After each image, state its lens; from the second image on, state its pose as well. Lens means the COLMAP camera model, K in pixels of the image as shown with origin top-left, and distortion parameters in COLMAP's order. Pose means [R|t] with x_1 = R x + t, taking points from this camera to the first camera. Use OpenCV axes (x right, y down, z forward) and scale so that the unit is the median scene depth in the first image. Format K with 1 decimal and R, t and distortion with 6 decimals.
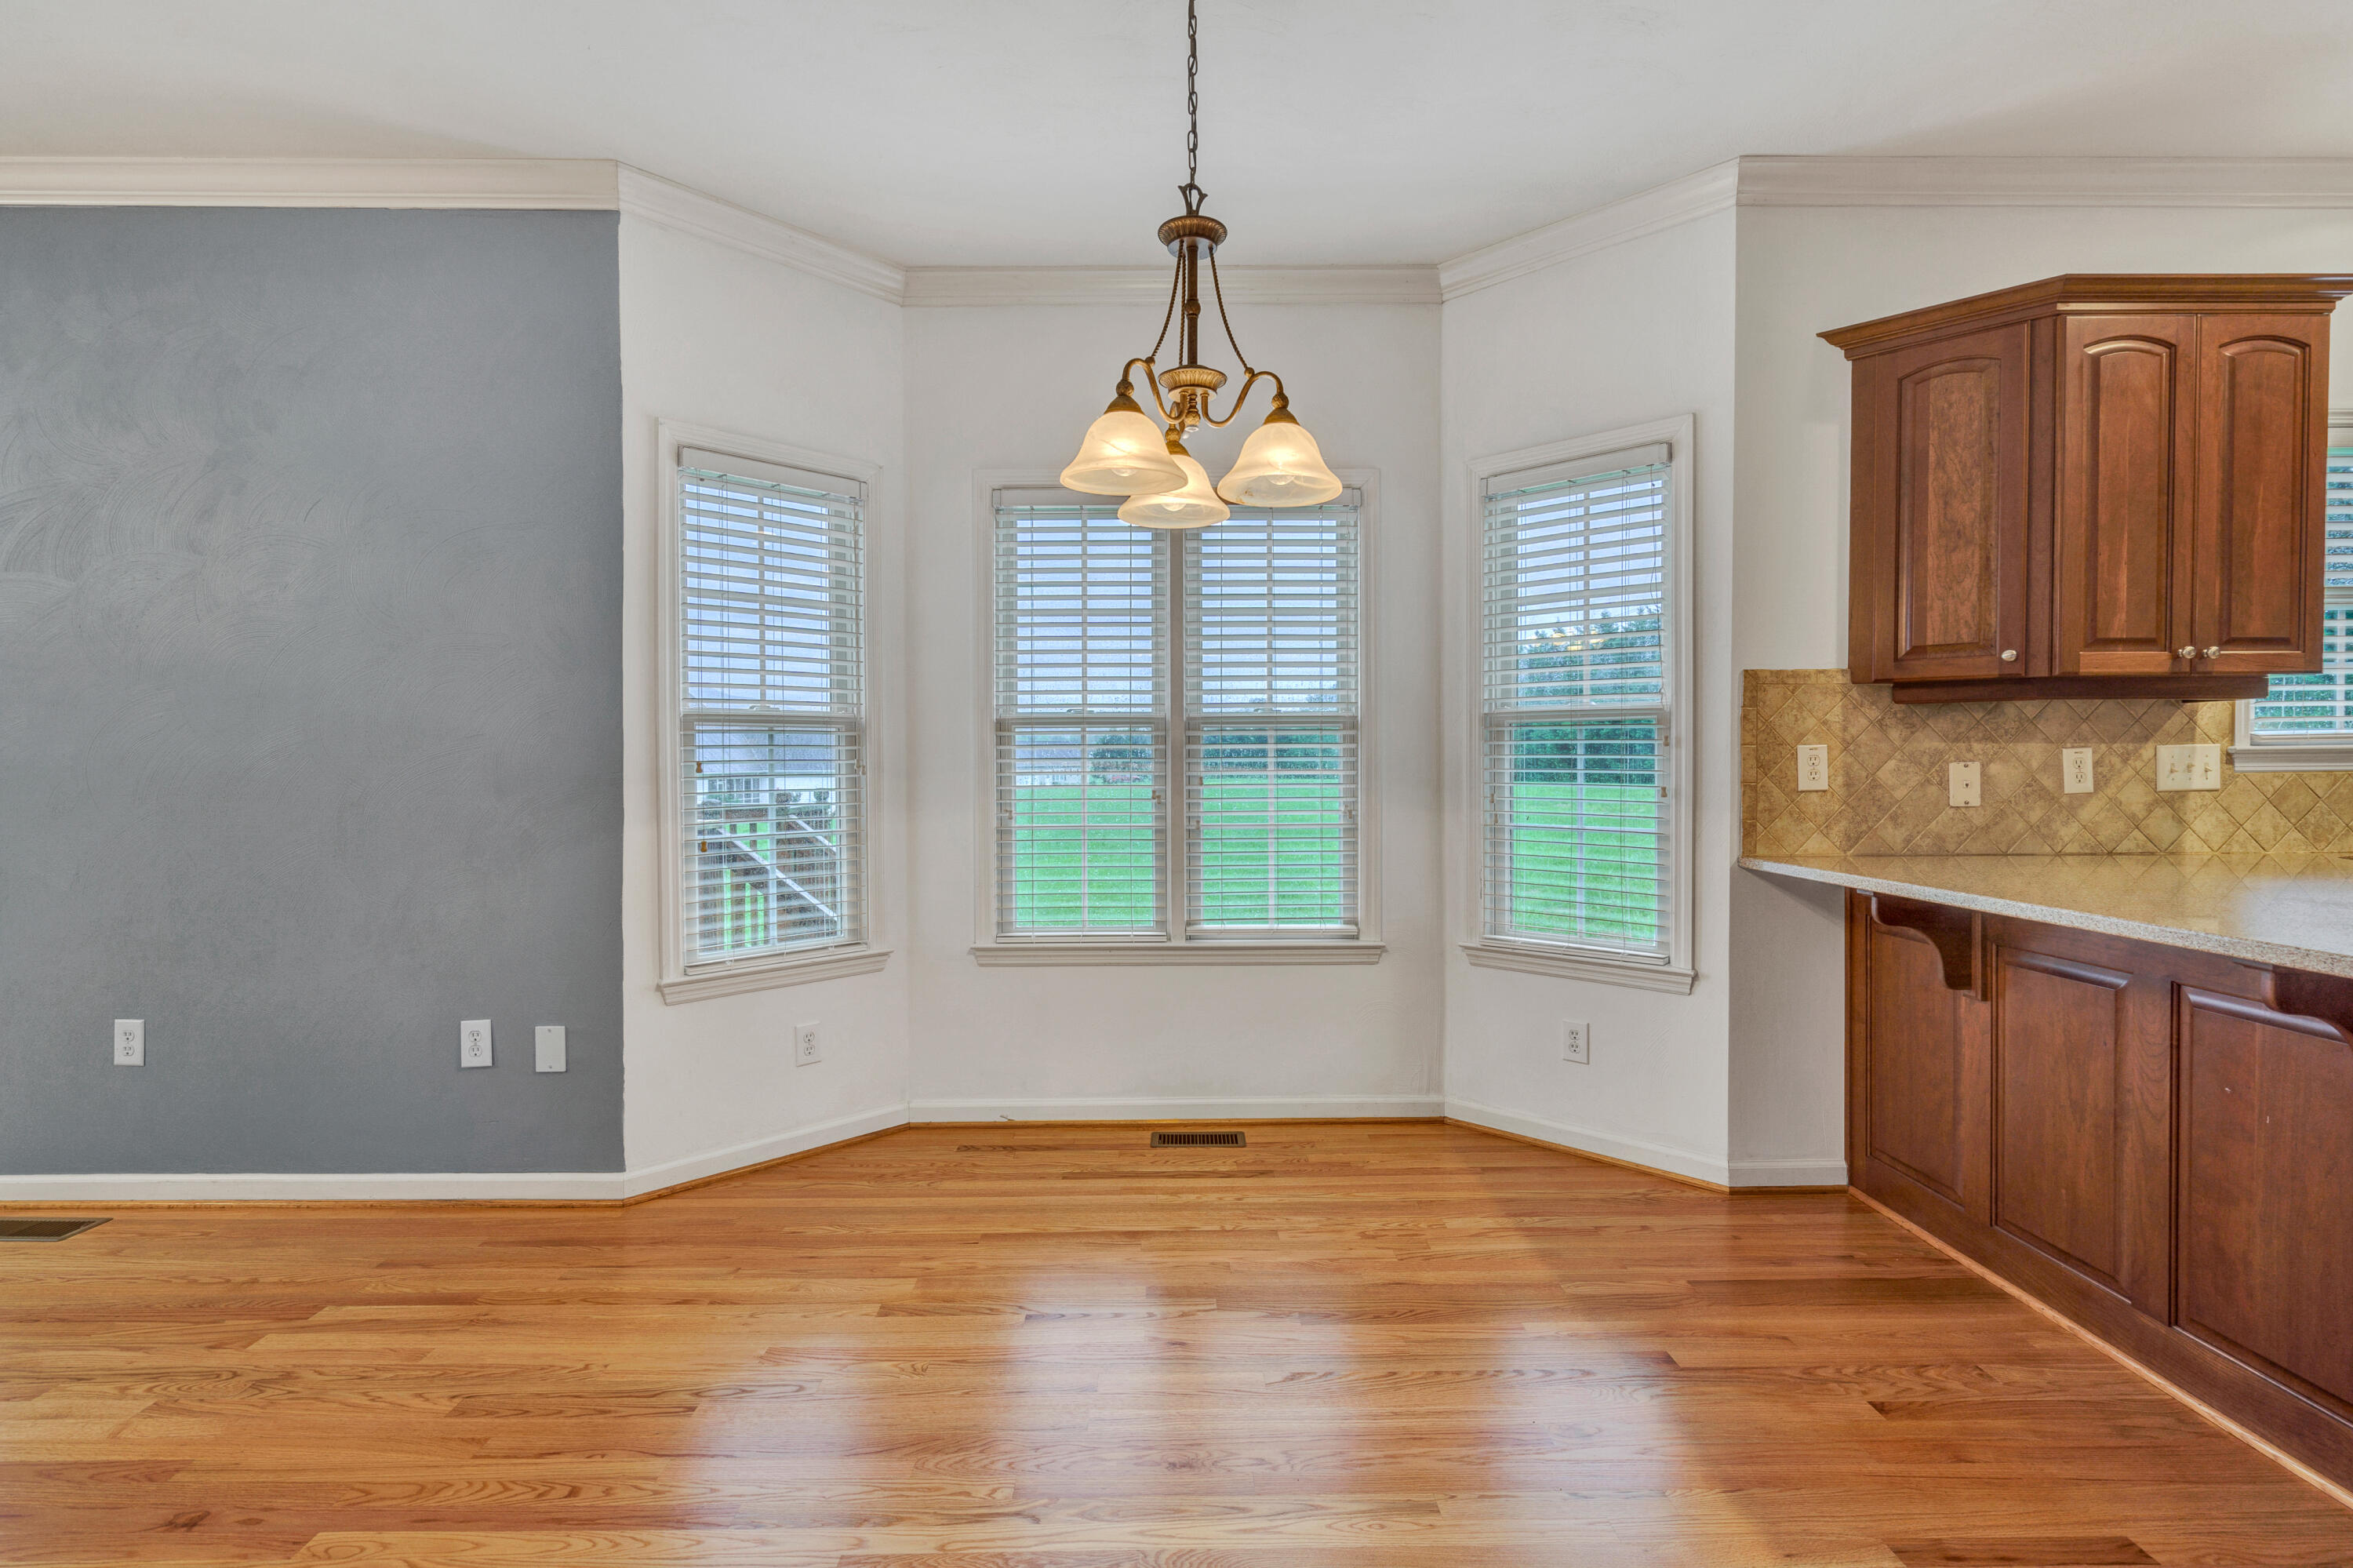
lens RADIAL K [[1089.4, 0, 1185.3], [0, 1089.4, 783.8], [0, 0, 1]] dist [-0.003599, 0.002778]
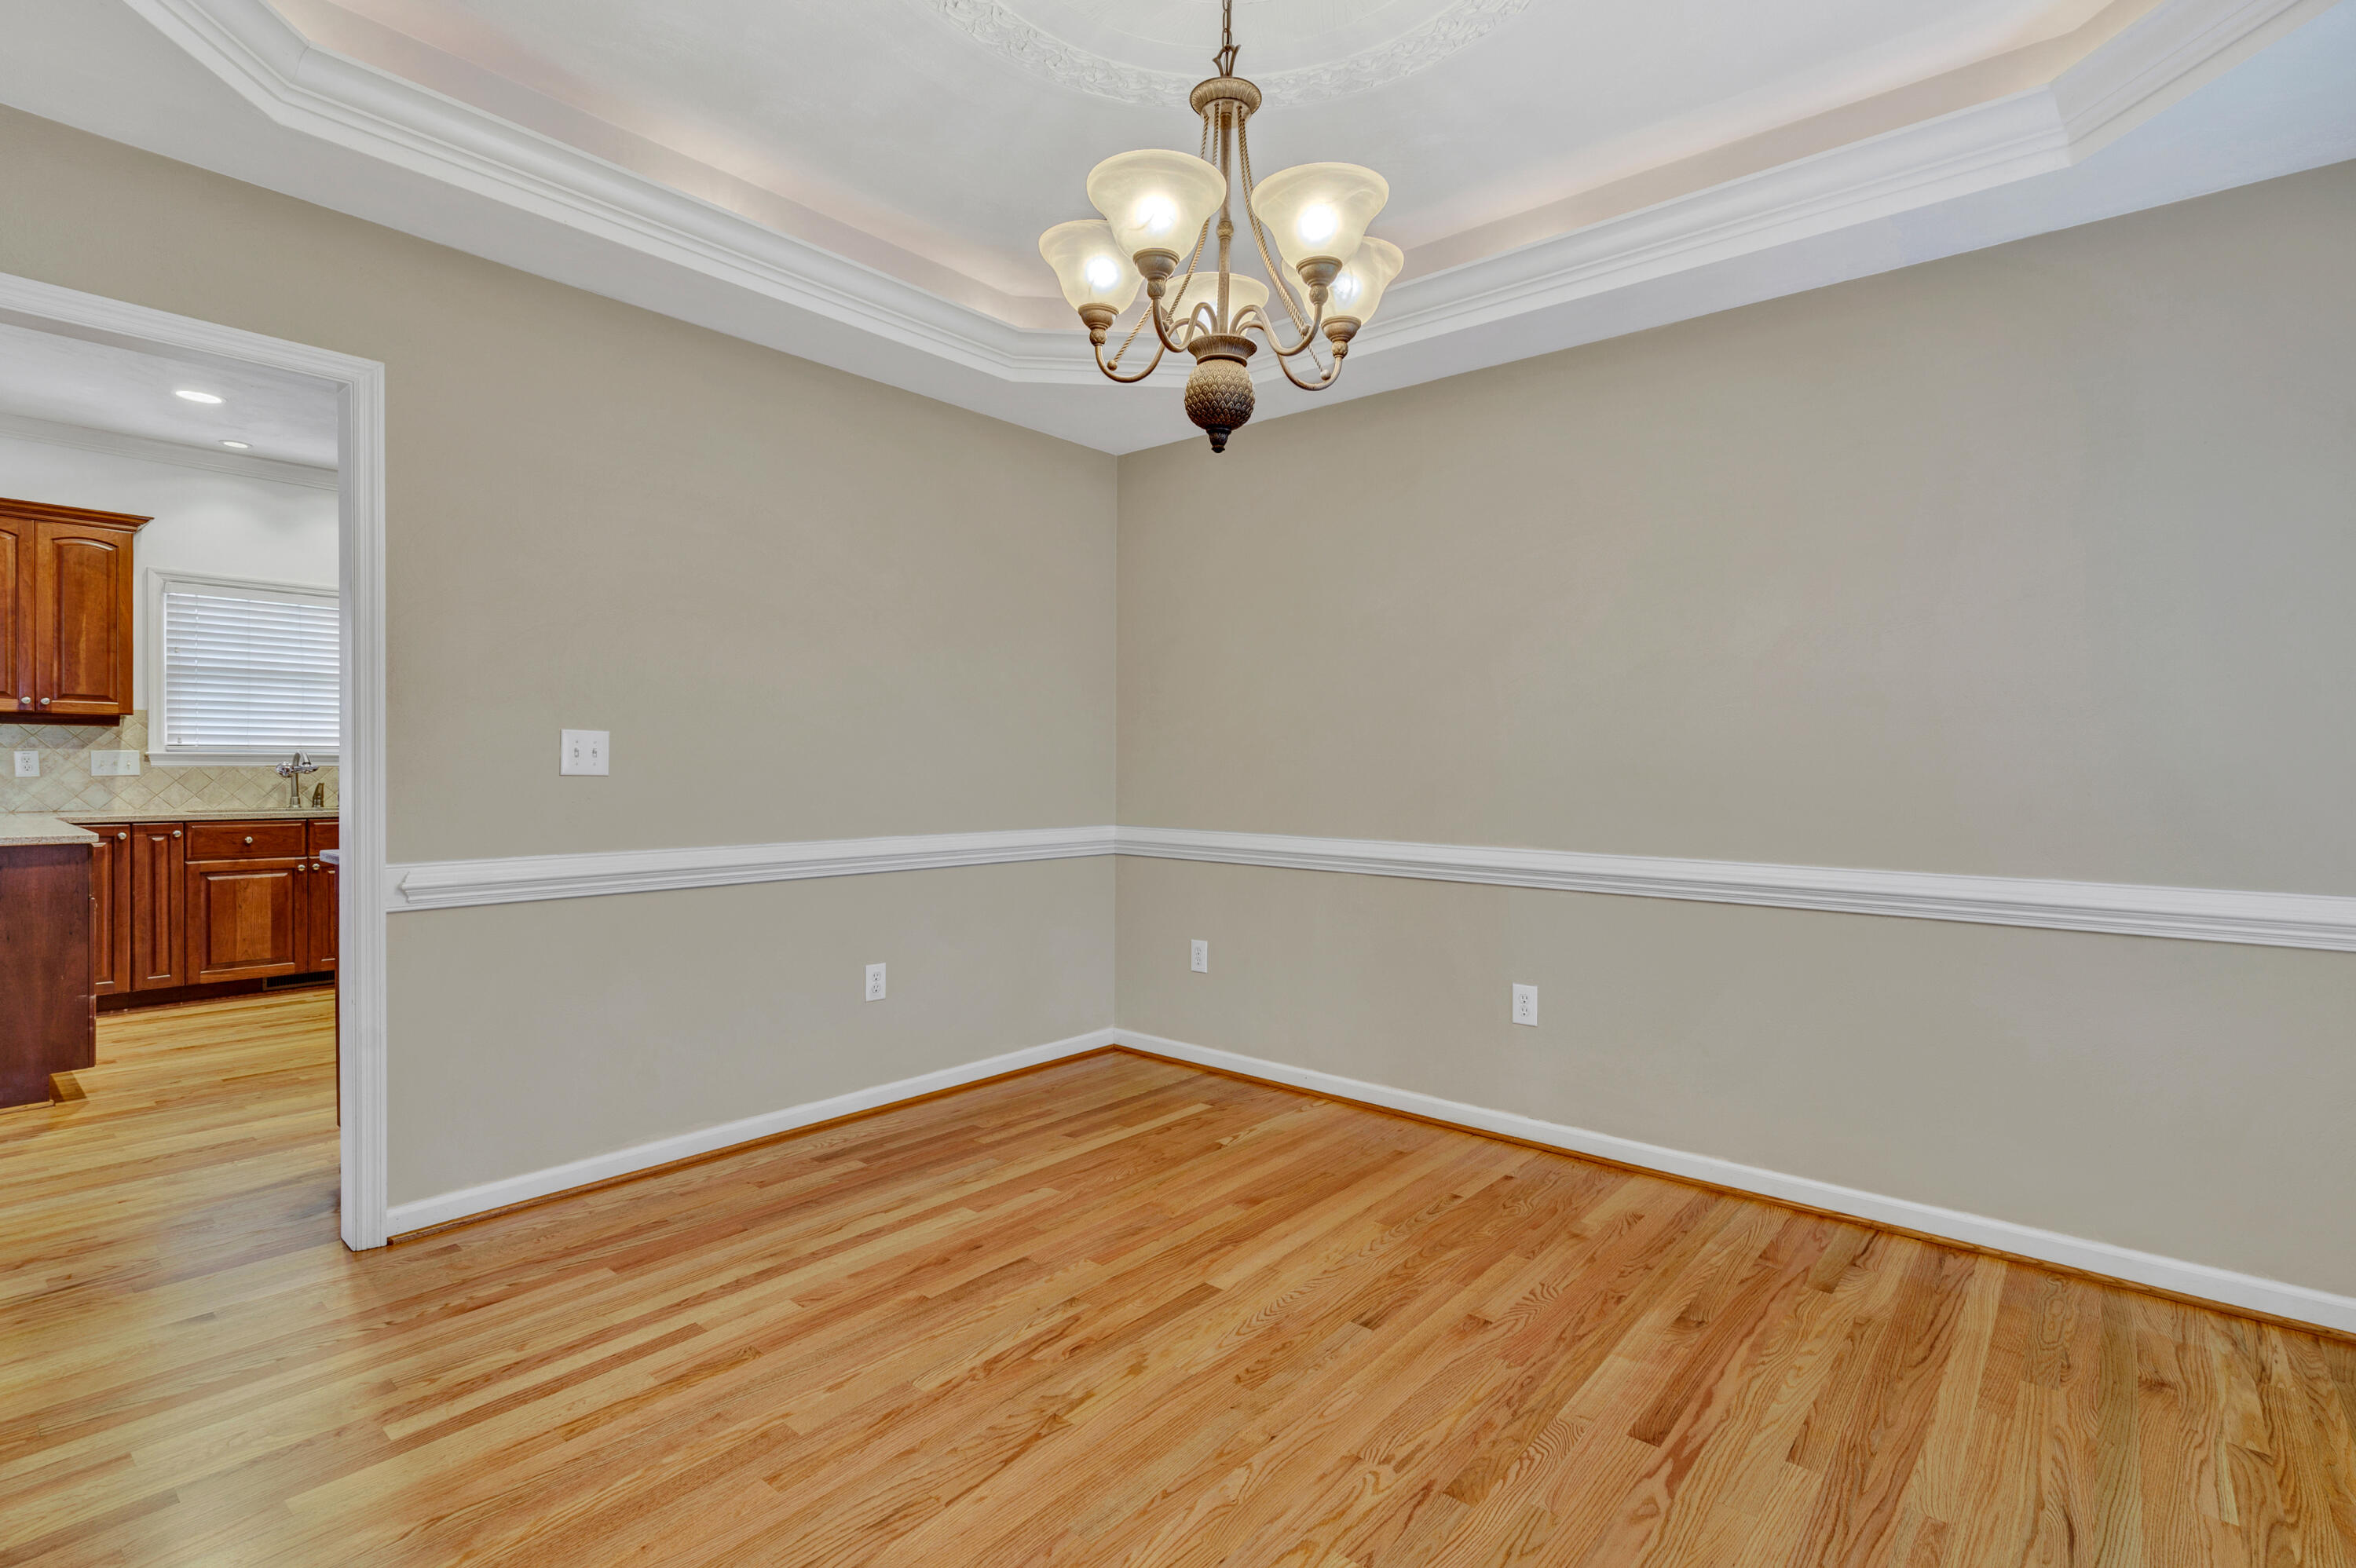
lens RADIAL K [[1090.7, 0, 1119.4], [0, 1090.7, 777.1], [0, 0, 1]] dist [-0.003599, 0.002778]
pose [[0.682396, 0.001954, 0.730980, 0.741521], [0.002775, 0.999982, -0.005264, 0.022493], [-0.730977, 0.005621, 0.682379, -1.456633]]
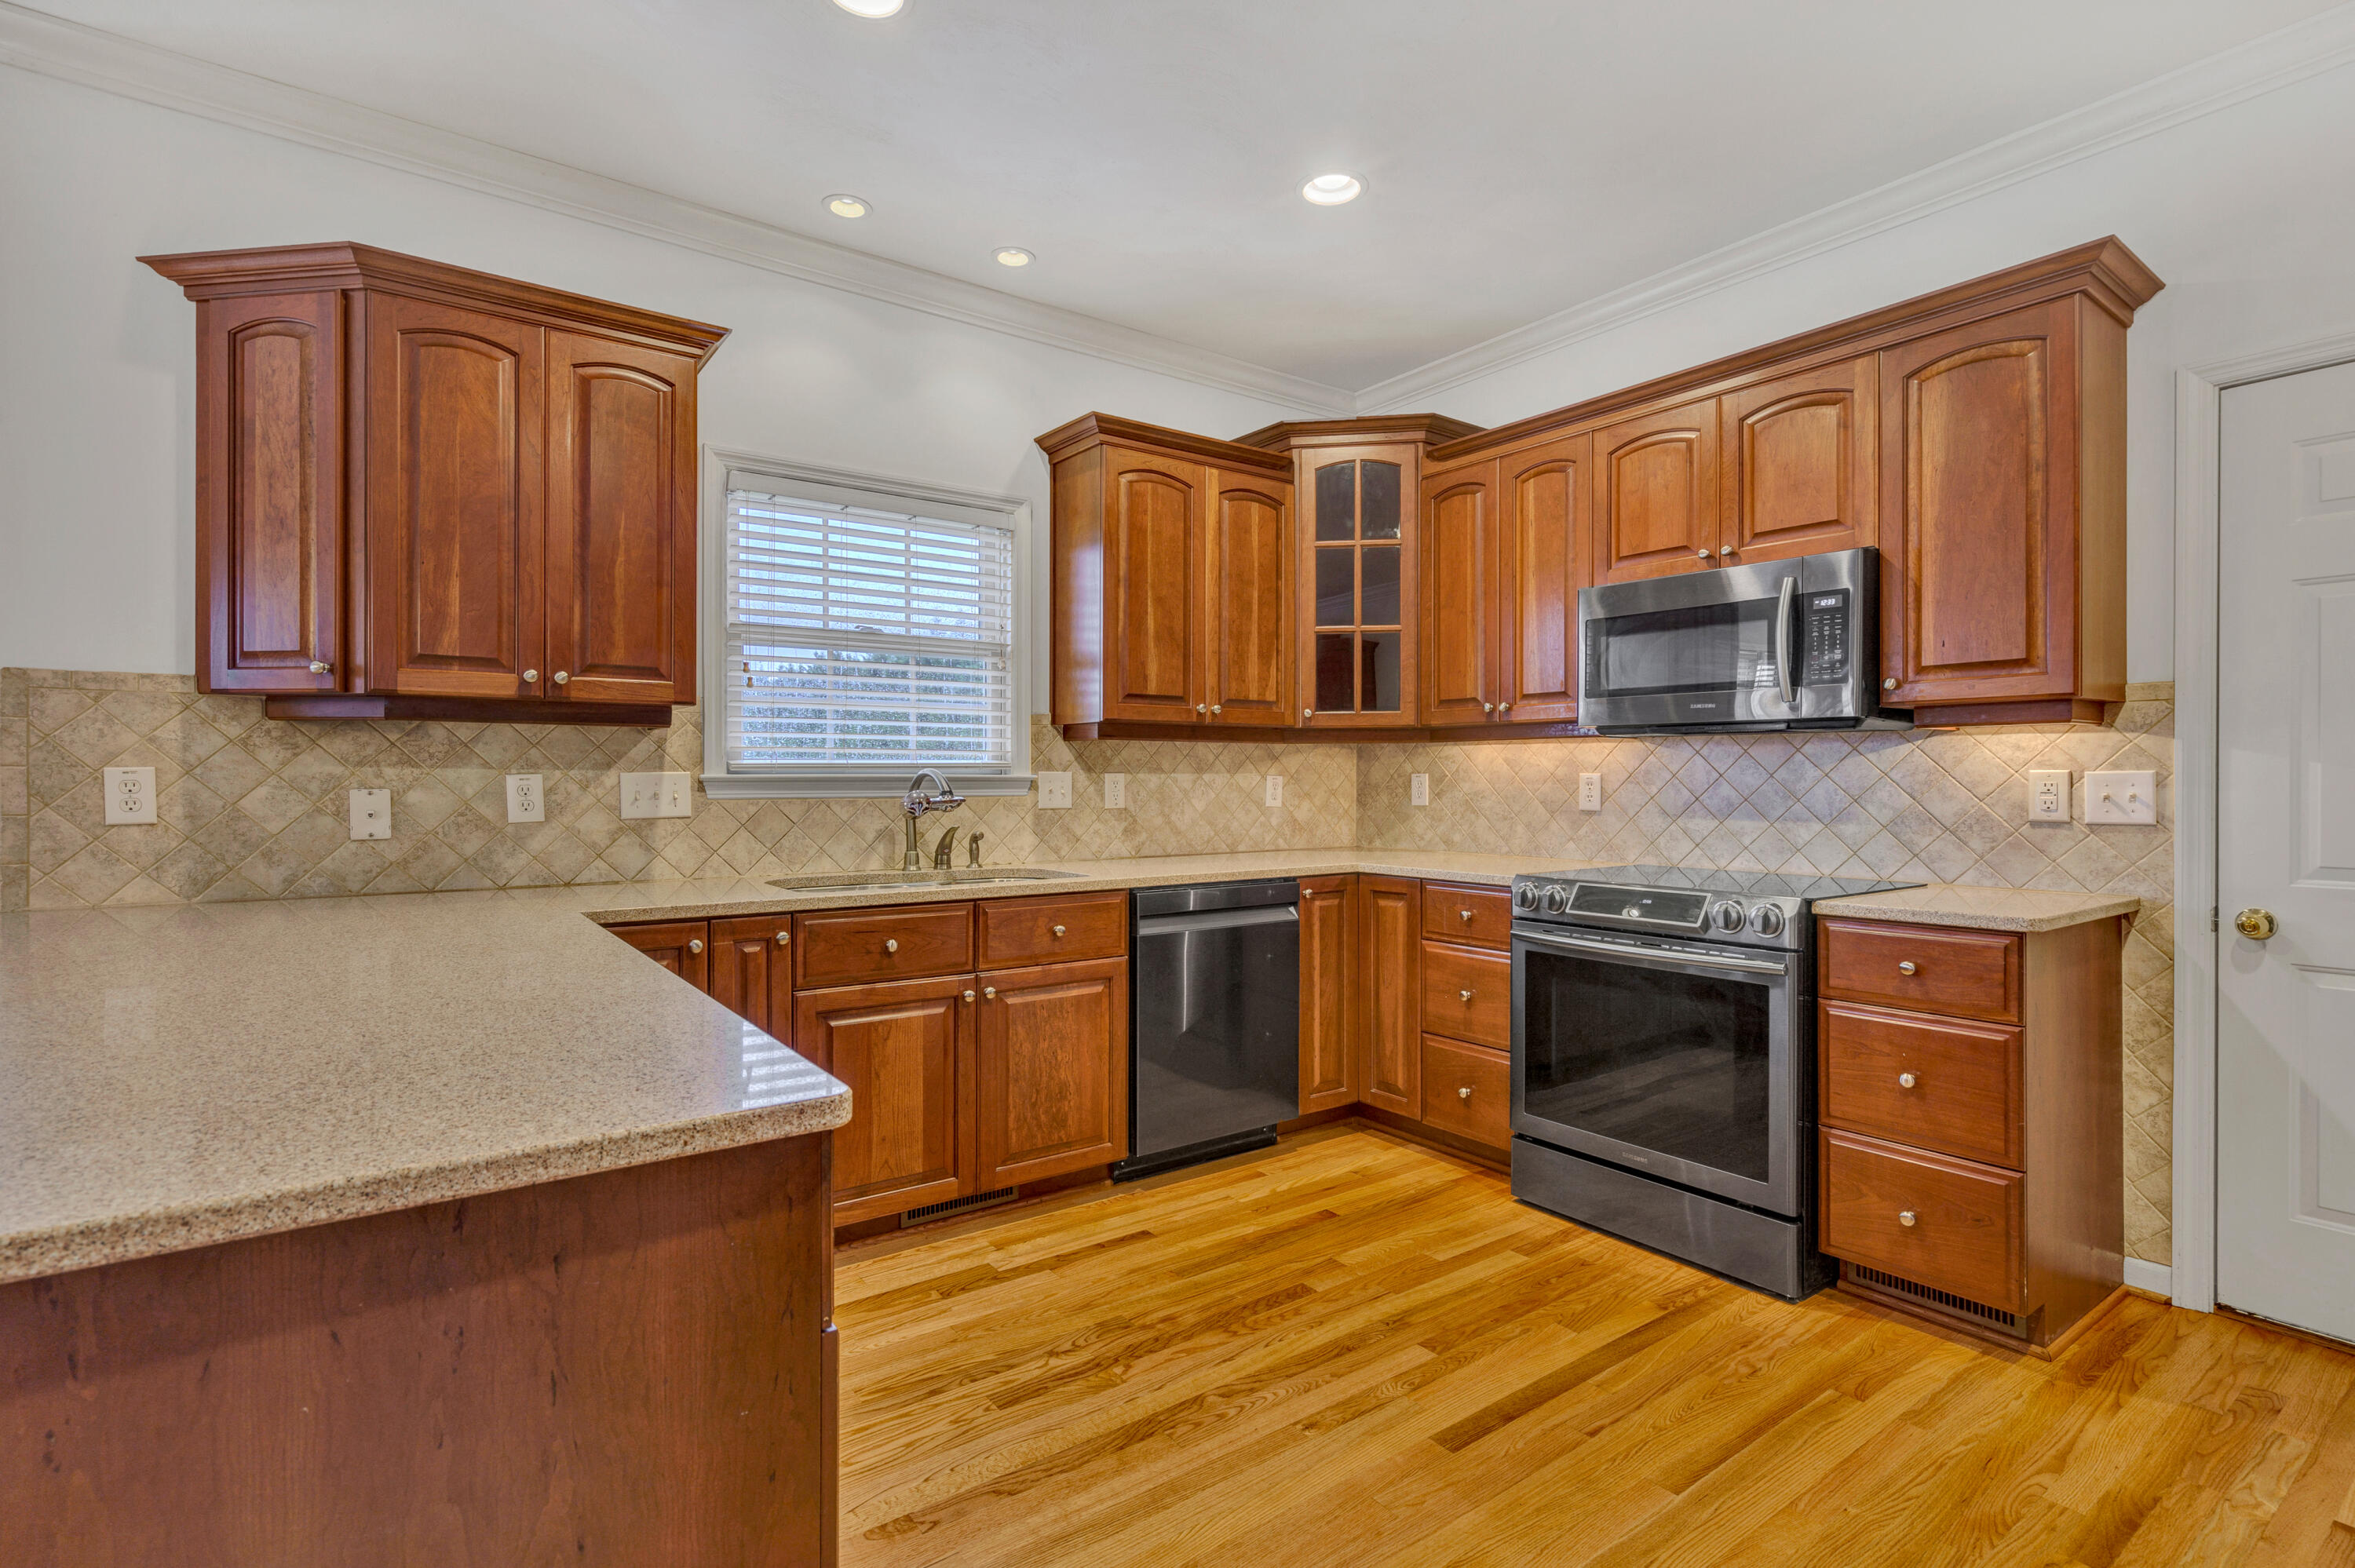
lens RADIAL K [[1090.2, 0, 1186.4], [0, 1090.2, 781.0], [0, 0, 1]] dist [-0.003599, 0.002778]
pose [[0.816931, 0.006112, 0.576704, 0.746444], [0.002949, 0.999886, -0.014775, -0.011528], [-0.576729, 0.013771, 0.816820, -0.098495]]
